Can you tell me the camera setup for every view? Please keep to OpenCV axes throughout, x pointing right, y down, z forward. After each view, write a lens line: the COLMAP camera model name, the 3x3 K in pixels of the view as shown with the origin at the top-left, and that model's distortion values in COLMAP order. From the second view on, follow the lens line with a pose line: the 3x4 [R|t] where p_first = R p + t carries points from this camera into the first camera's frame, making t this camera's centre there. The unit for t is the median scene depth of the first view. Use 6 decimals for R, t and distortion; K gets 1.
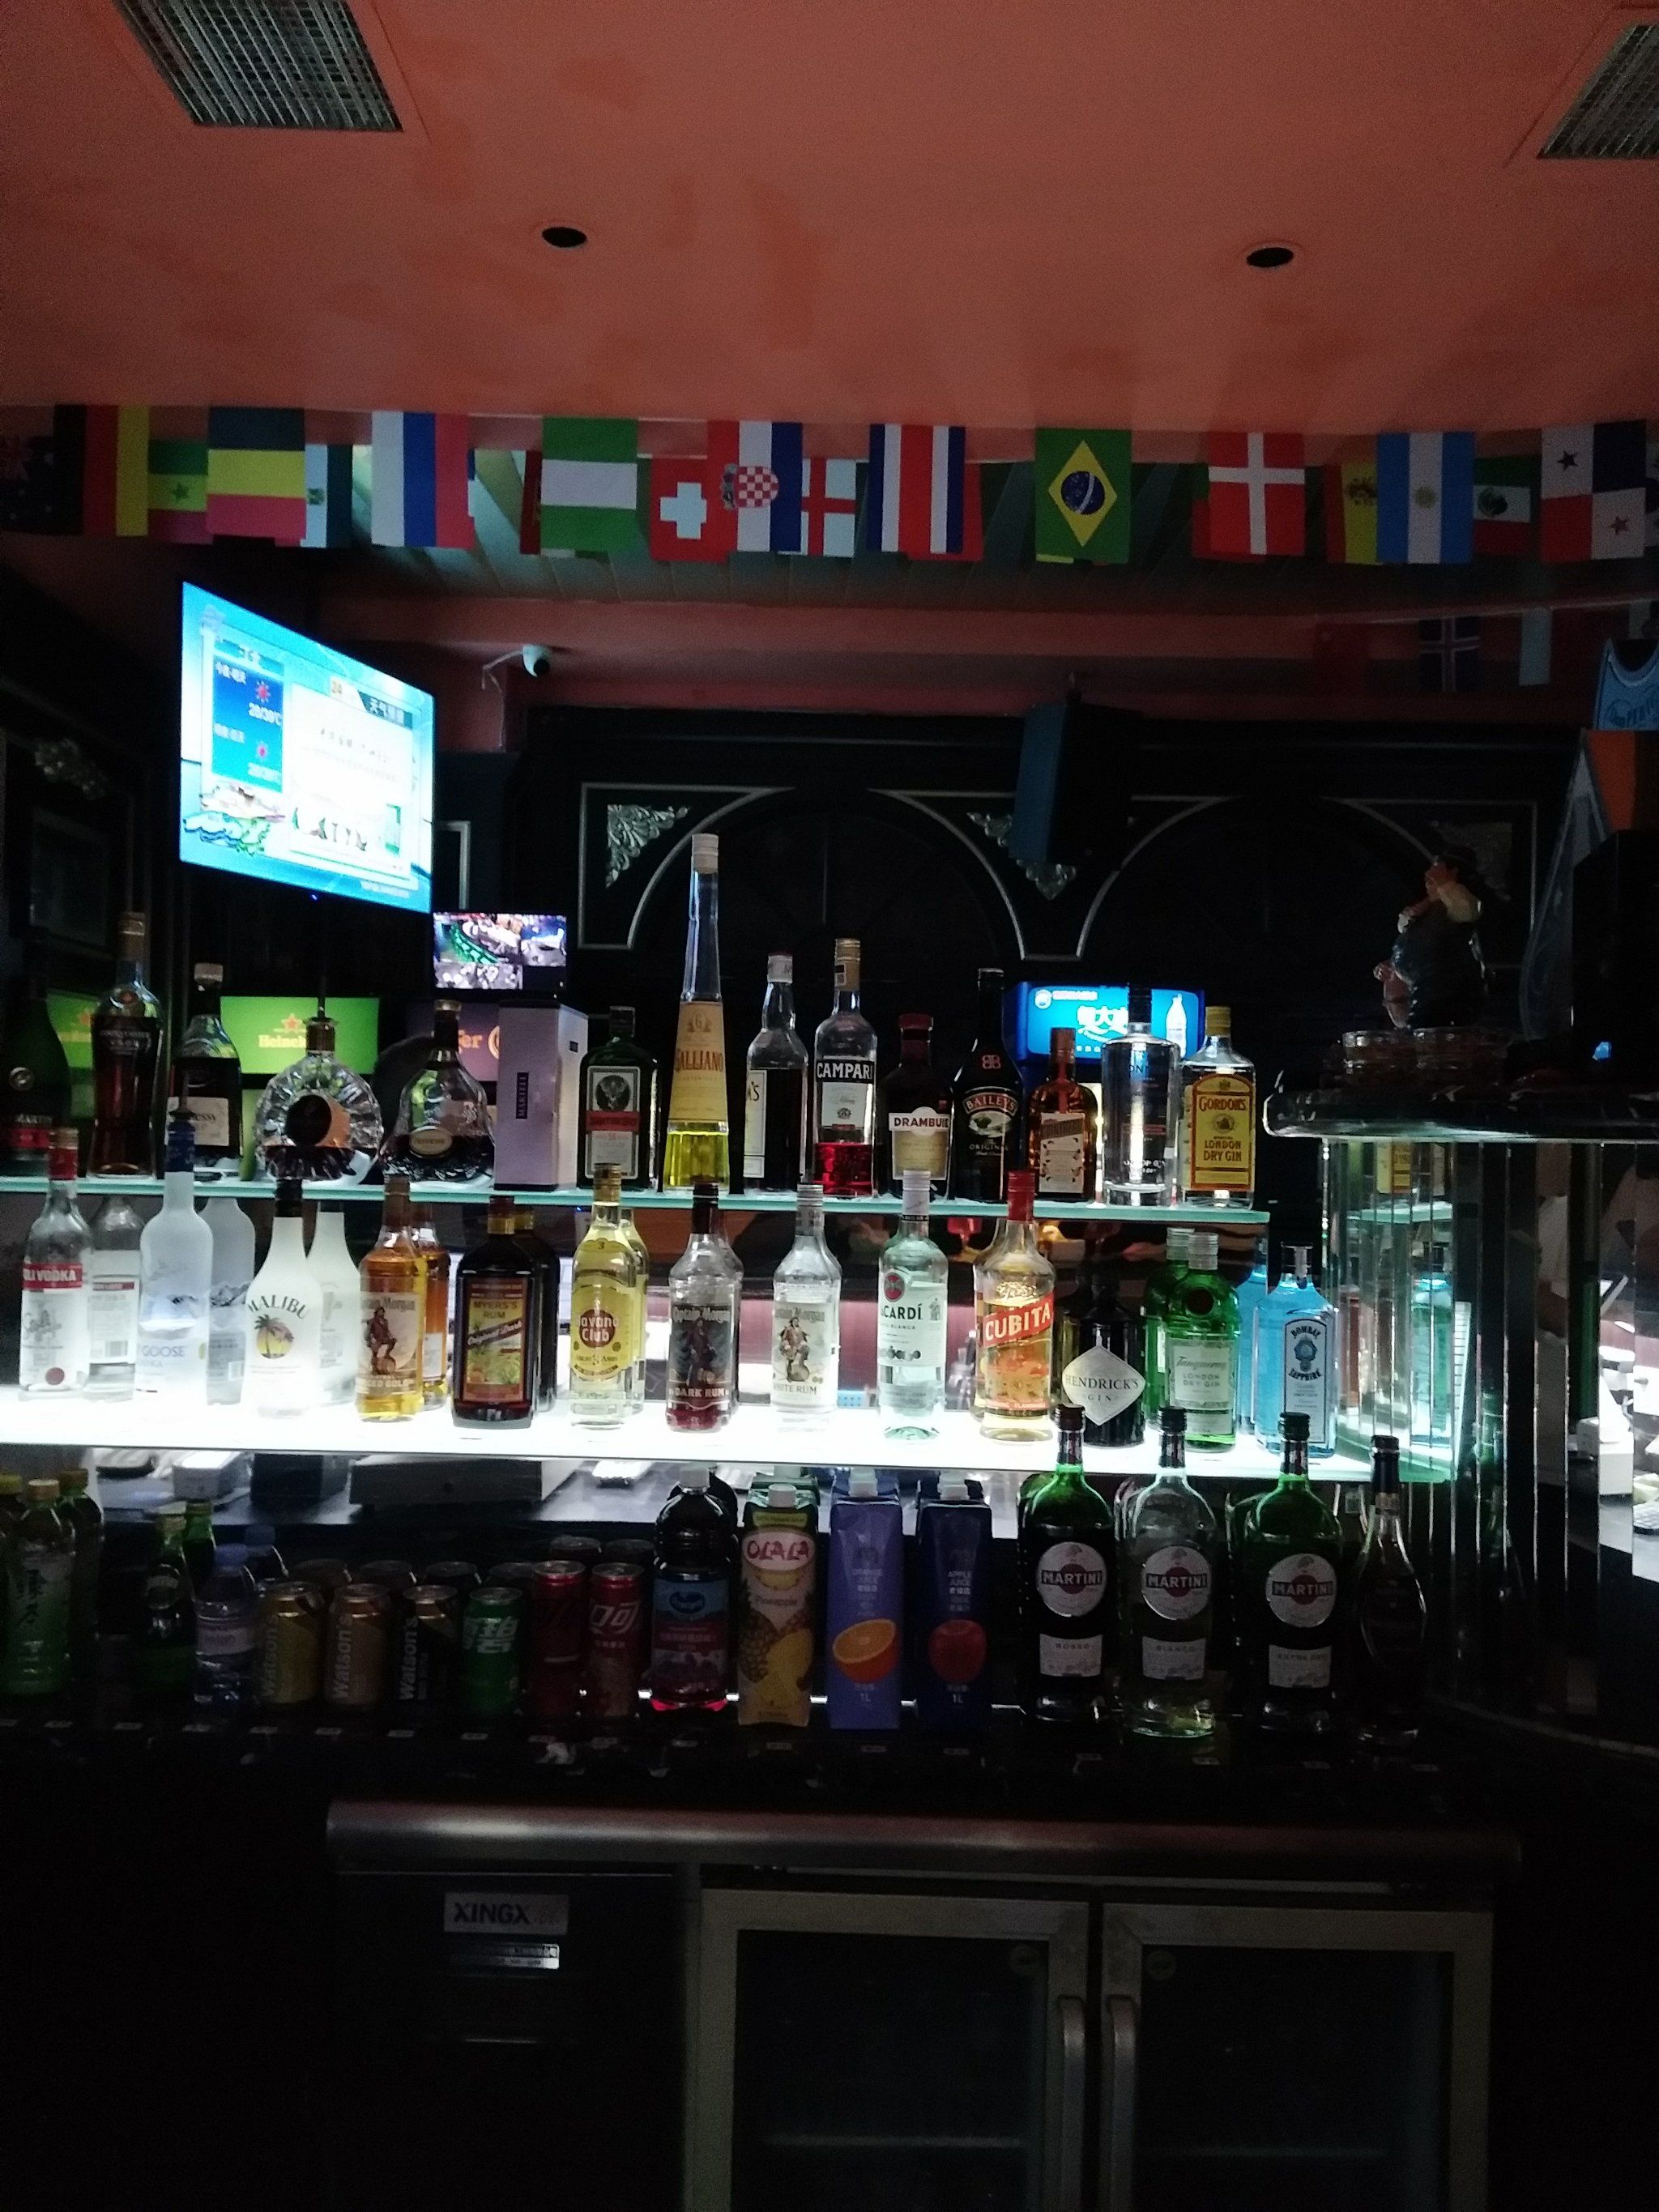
lens RADIAL K [[1699.7, 0, 828.2], [0, 1699.7, 1107.0], [0, 0, 1]] dist [0.044510, -0.057093]
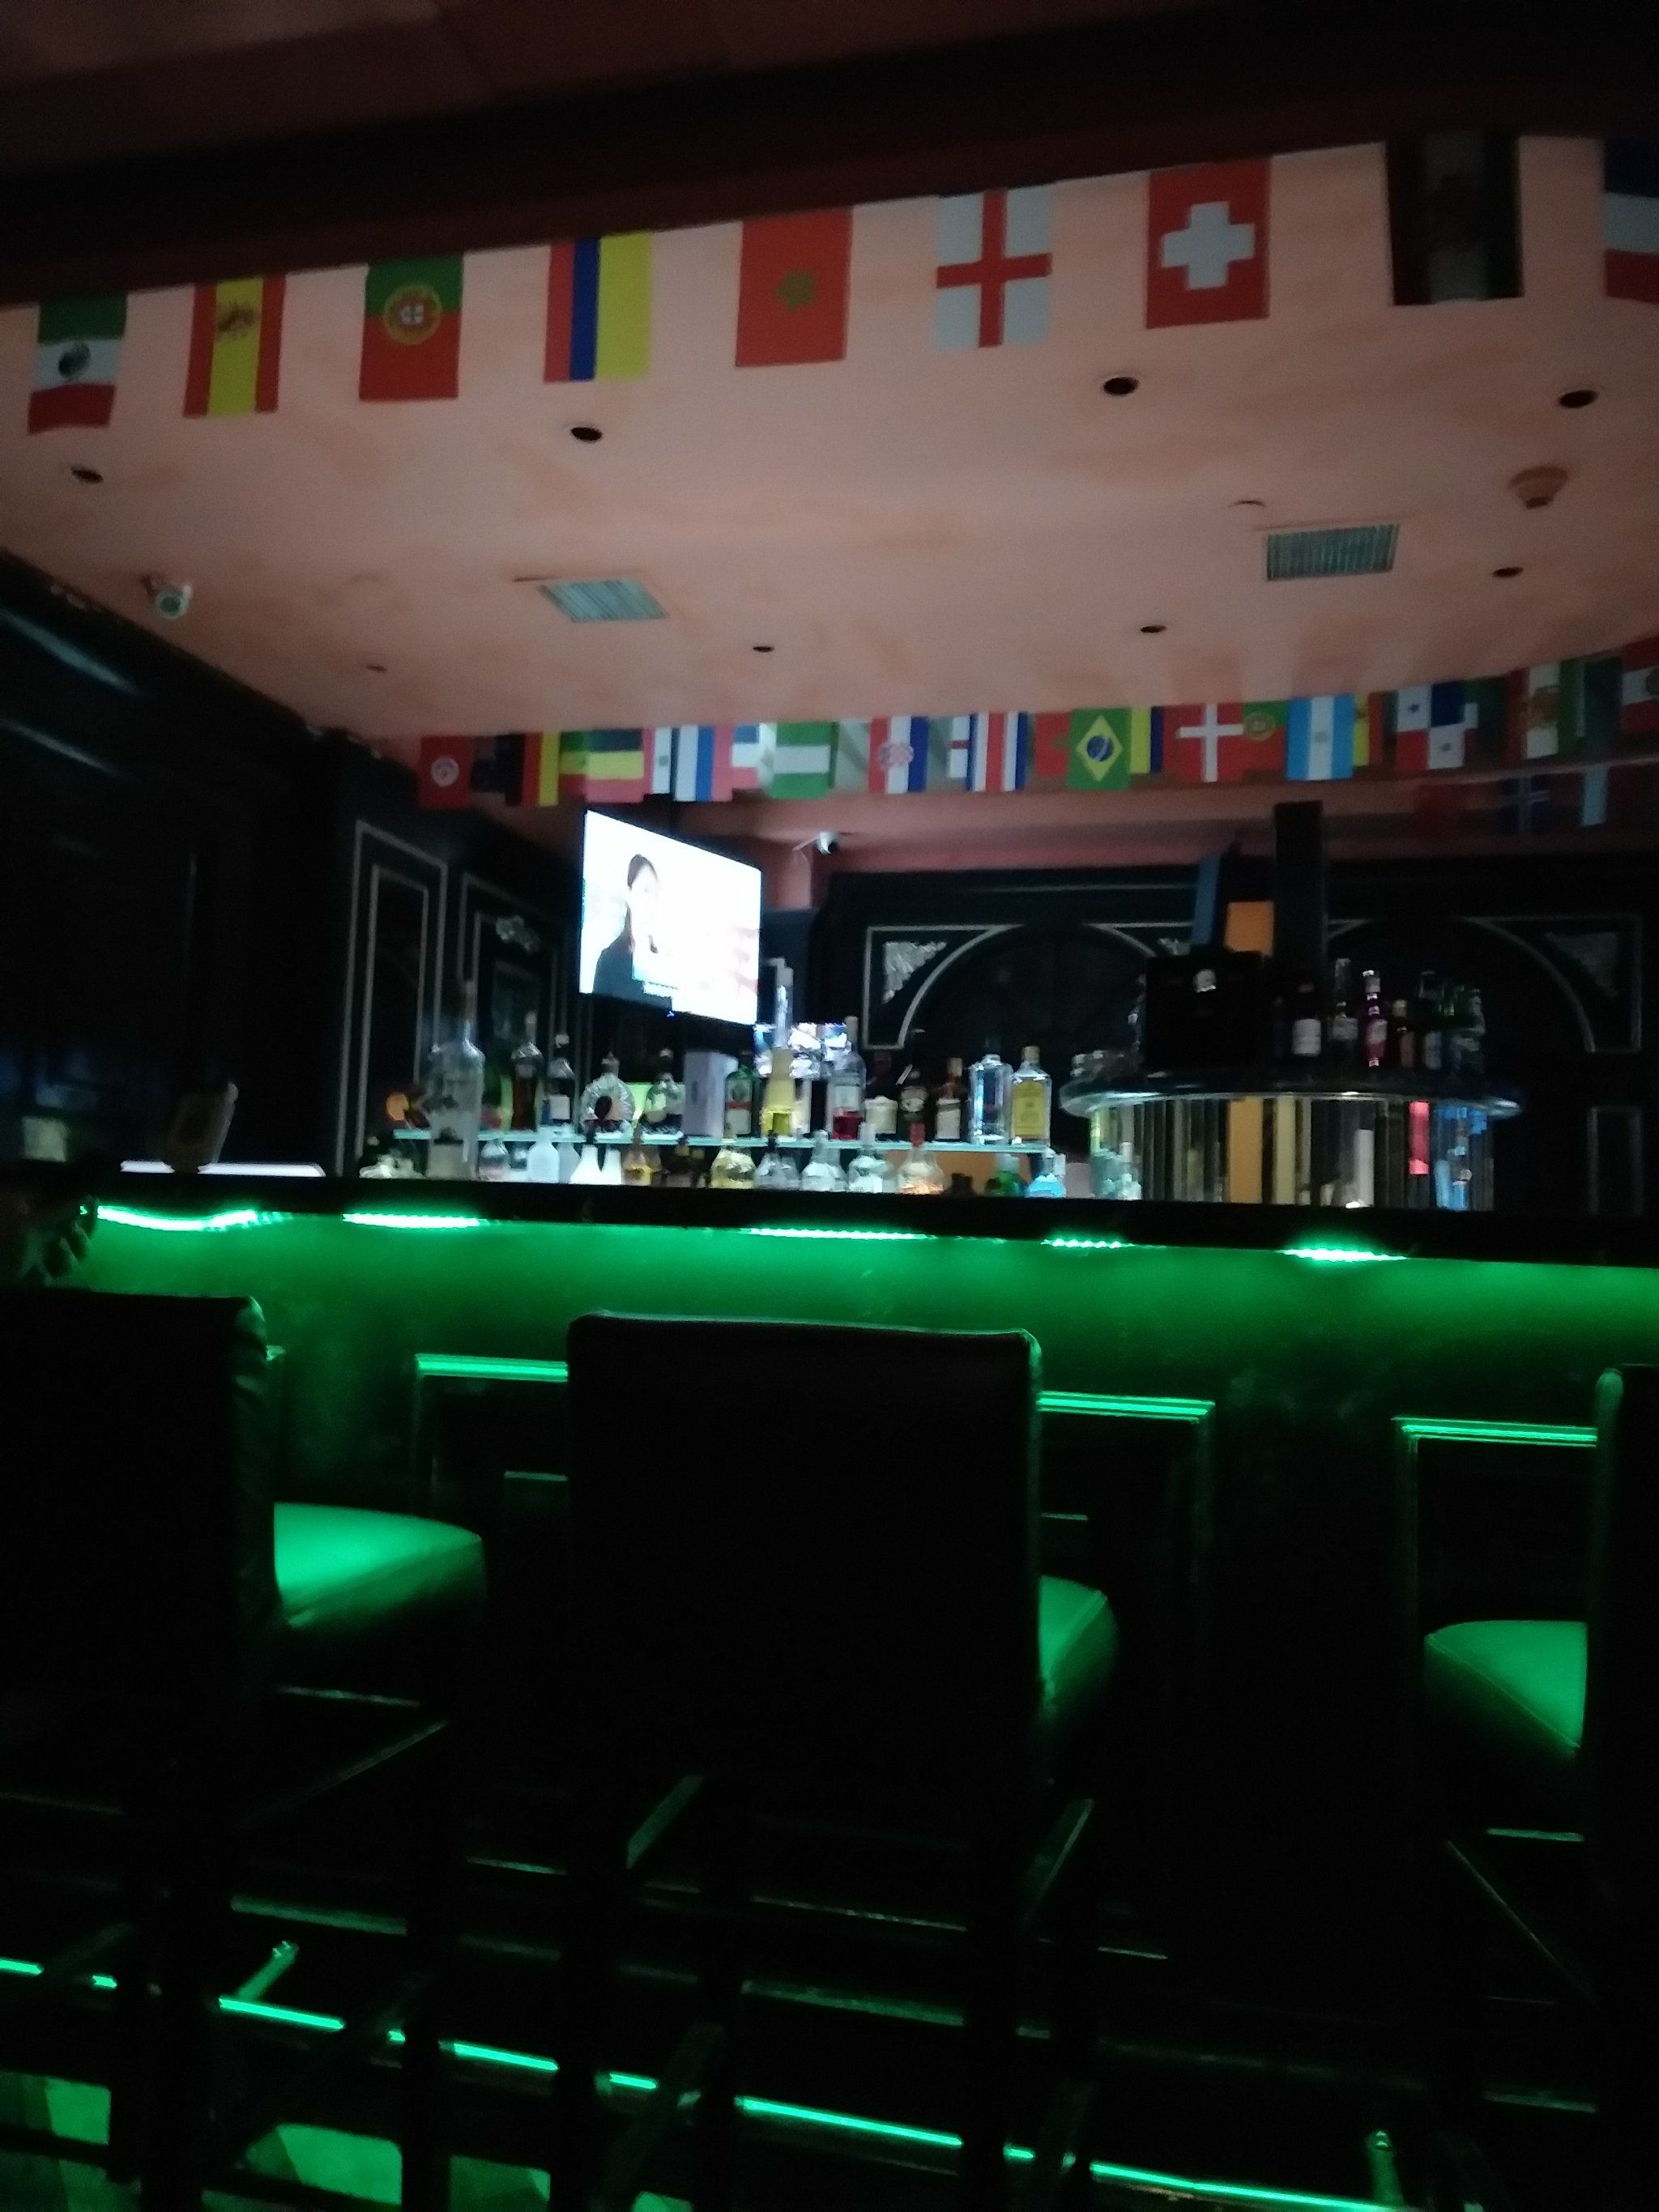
lens RADIAL K [[1699.7, 0, 827.0], [0, 1699.7, 1114.1], [0, 0, 1]] dist [0.044510, -0.057093]
pose [[0.970507, -0.007561, -0.240954, 0.395466], [-0.008586, 0.997790, -0.065894, 0.126698], [0.240919, 0.066019, 0.968297, -0.819371]]
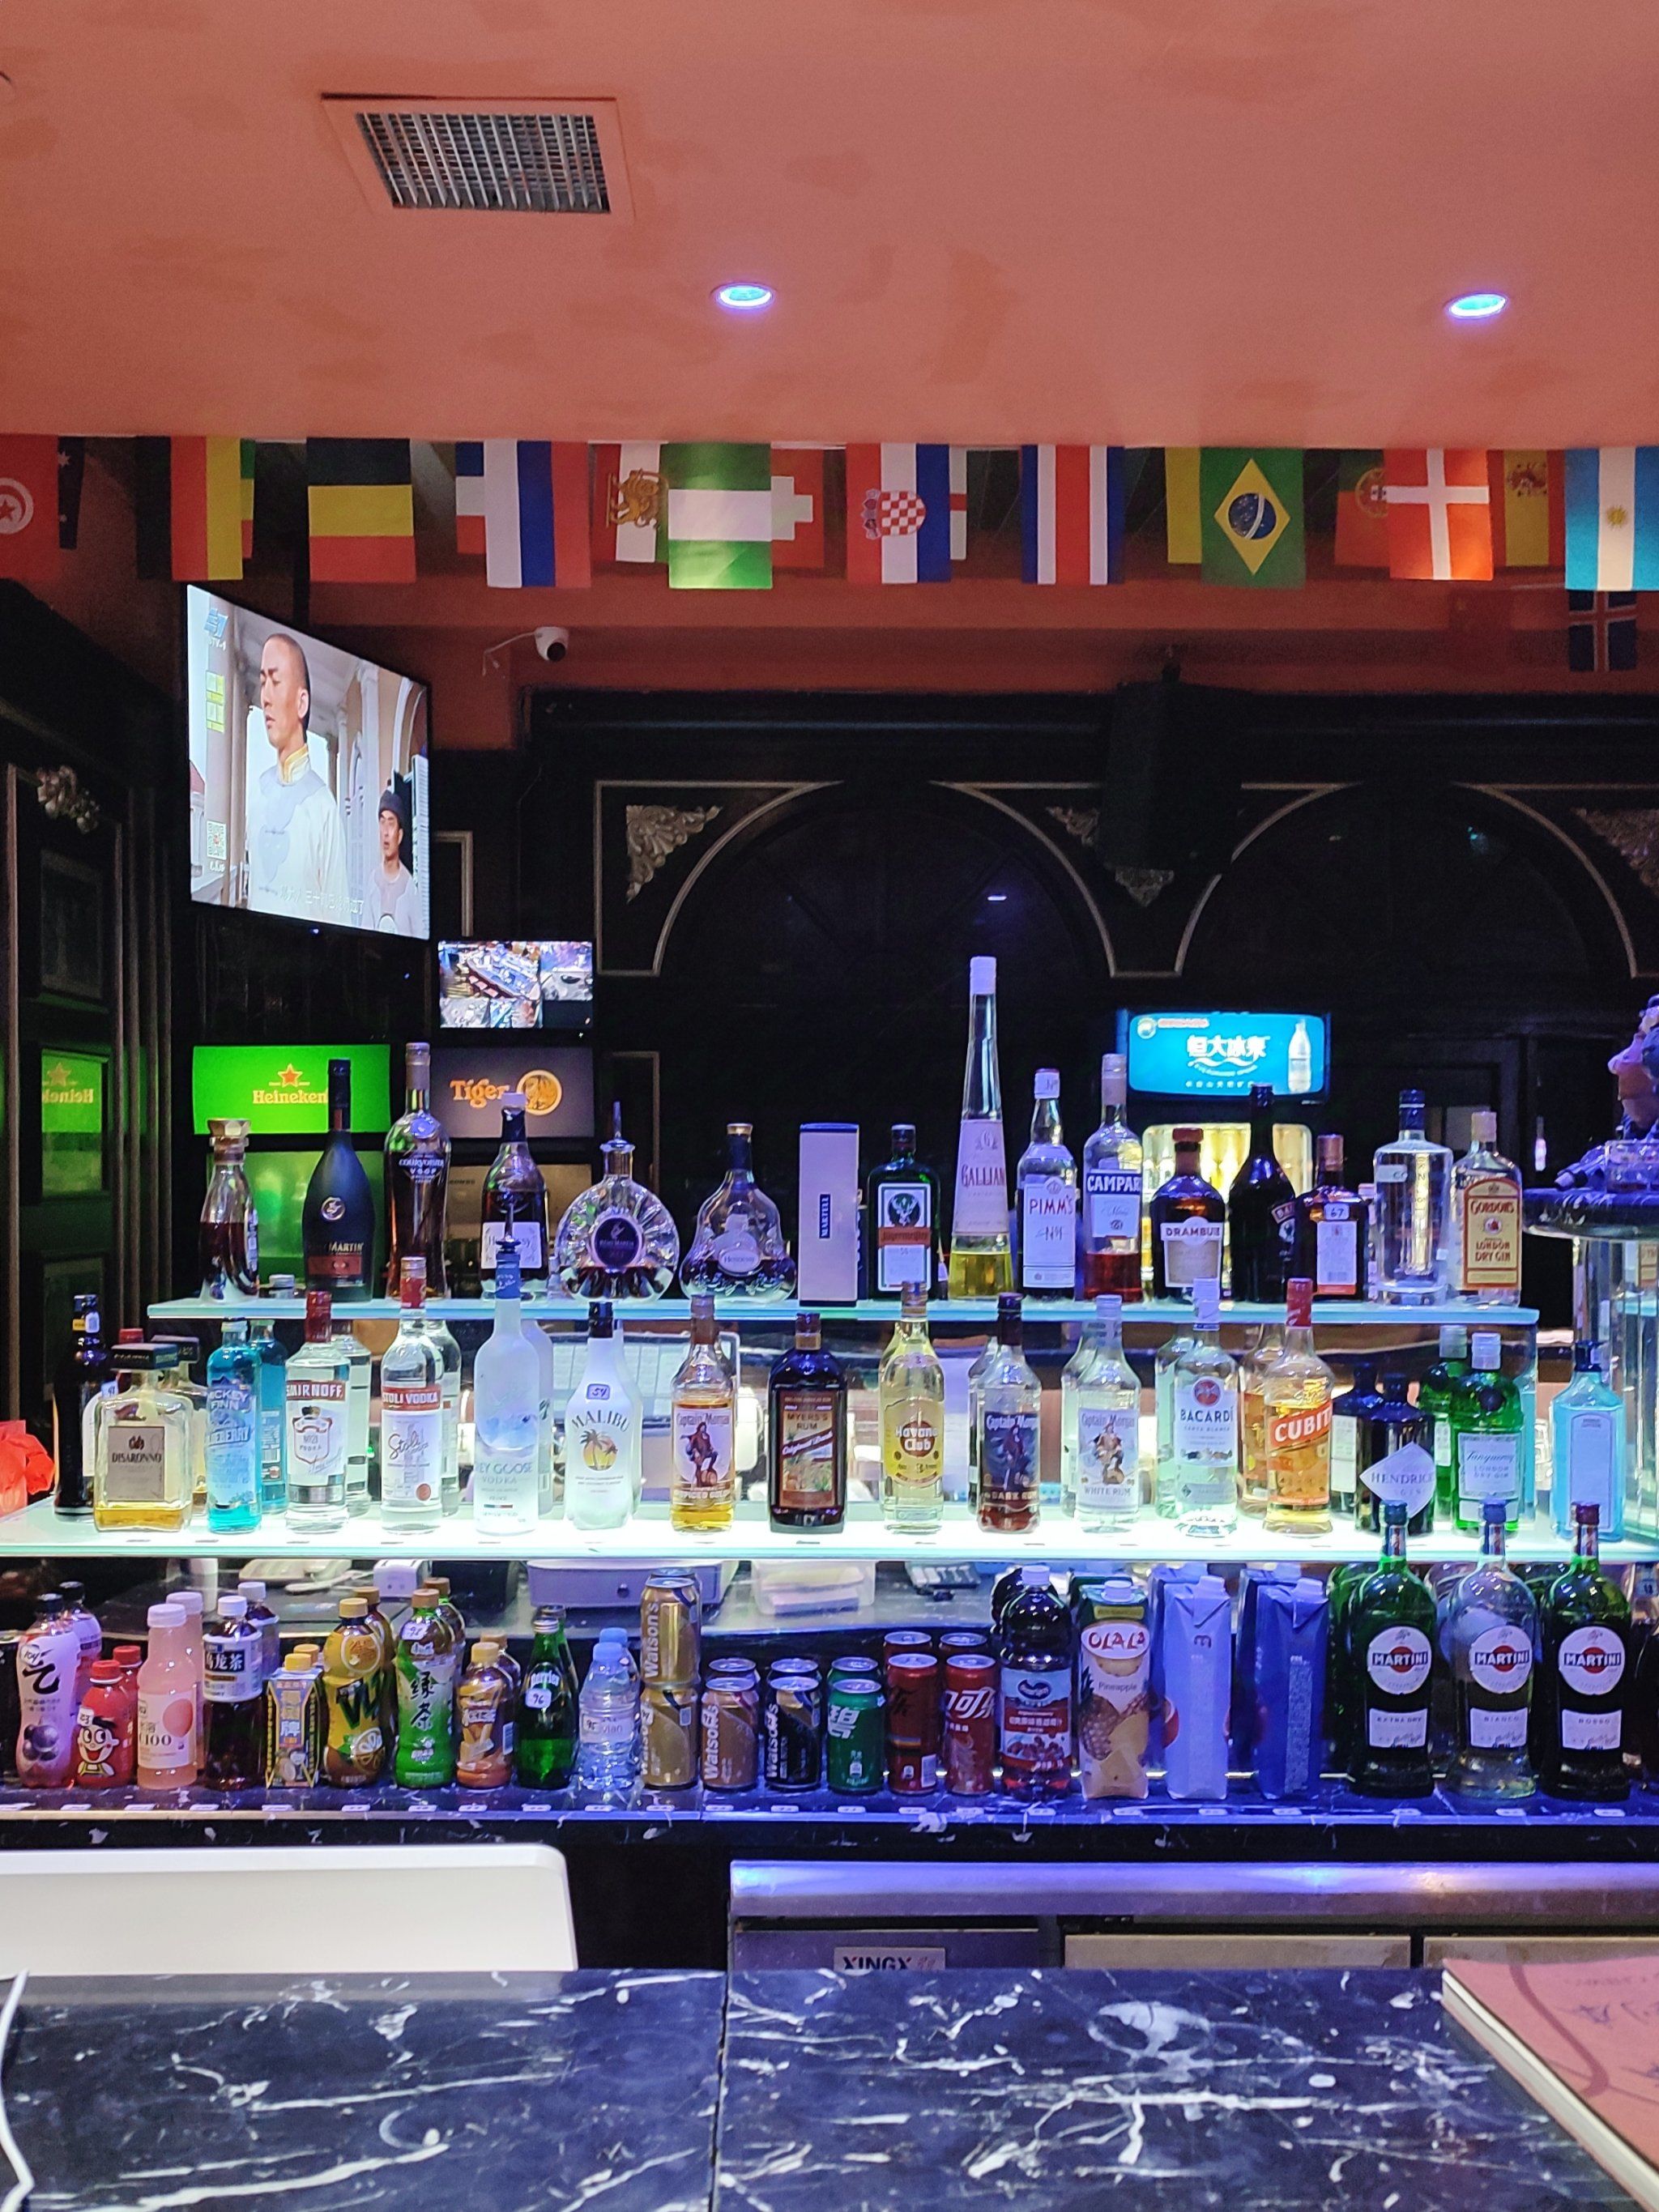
lens RADIAL K [[2164.1, 0, 817.2], [0, 2164.1, 1185.2], [0, 0, 1]] dist [0.002429, 0.000000]
pose [[0.999463, -0.021283, 0.024914, -0.172814], [0.020475, 0.999270, 0.032257, -0.053765], [-0.025582, -0.031729, 0.999169, -0.252195]]
